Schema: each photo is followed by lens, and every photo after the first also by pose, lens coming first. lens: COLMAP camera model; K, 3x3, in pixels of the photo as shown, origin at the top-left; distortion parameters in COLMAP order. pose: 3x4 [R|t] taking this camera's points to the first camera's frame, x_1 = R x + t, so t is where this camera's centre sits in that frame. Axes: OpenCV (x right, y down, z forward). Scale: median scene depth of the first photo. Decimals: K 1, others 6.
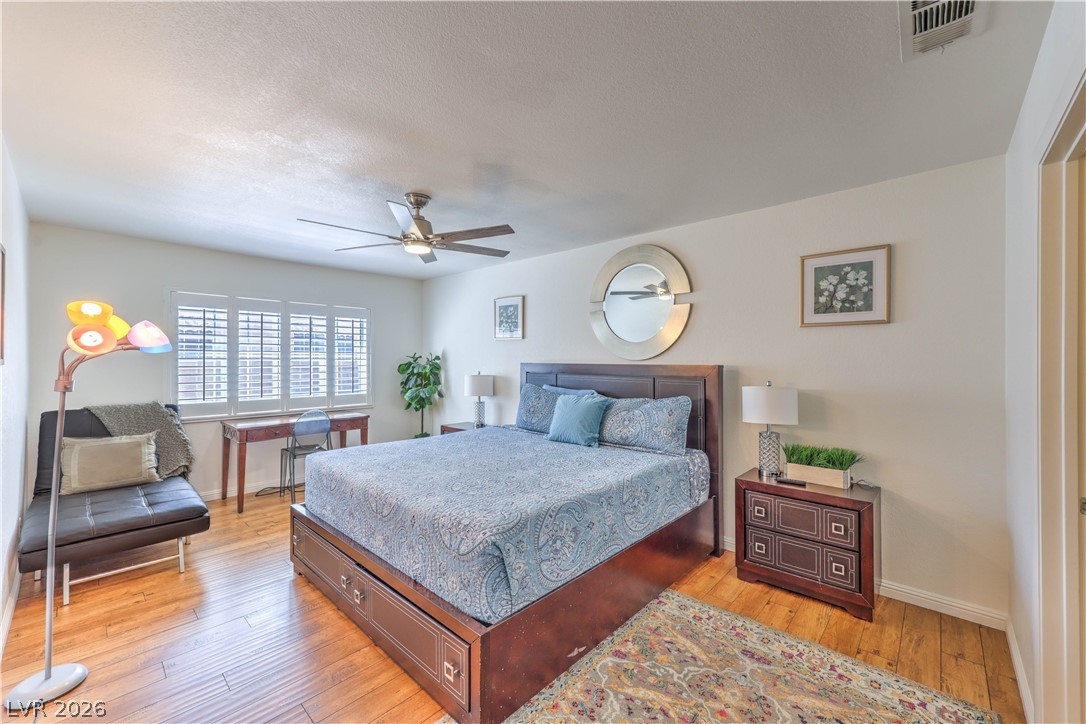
lens RADIAL K [[436.4, 0, 543.0], [0, 436.4, 362.0], [0, 0, 1]] dist [-0.000809, 0.000035]
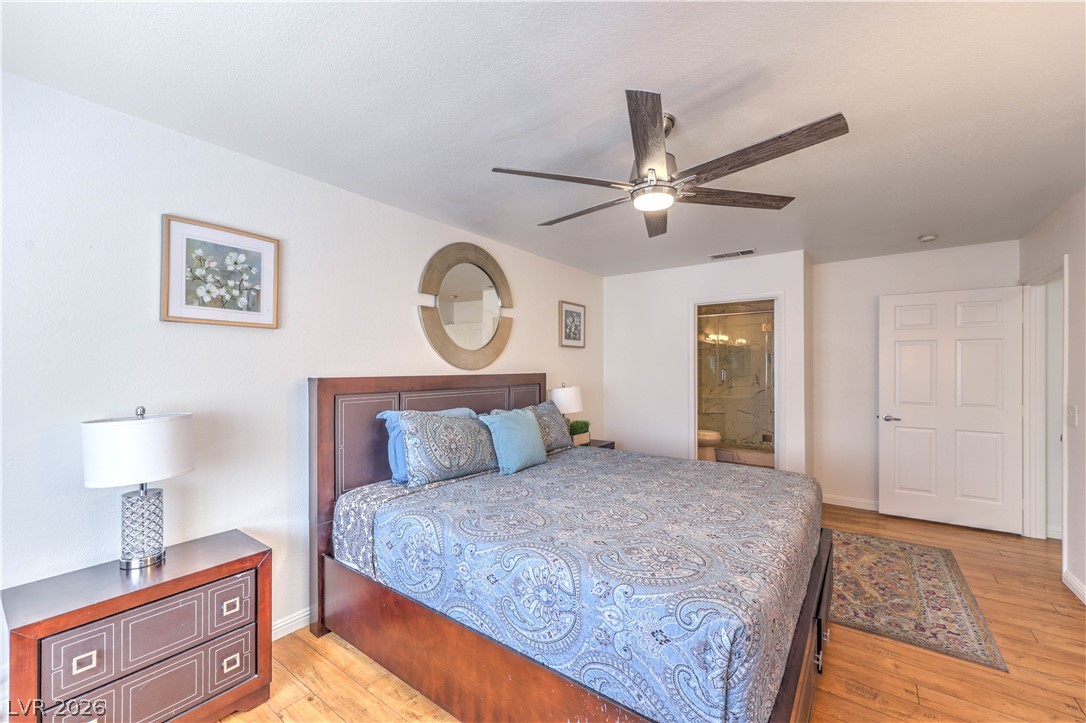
lens RADIAL K [[434.4, 0, 547.7], [0, 434.4, 349.9], [0, 0, 1]] dist [0.002594, 0.000684]
pose [[-0.109833, 0.026050, 0.993609, -0.941592], [-0.007209, 0.999609, -0.027004, -0.028509], [-0.993924, -0.010129, -0.109602, 1.248427]]
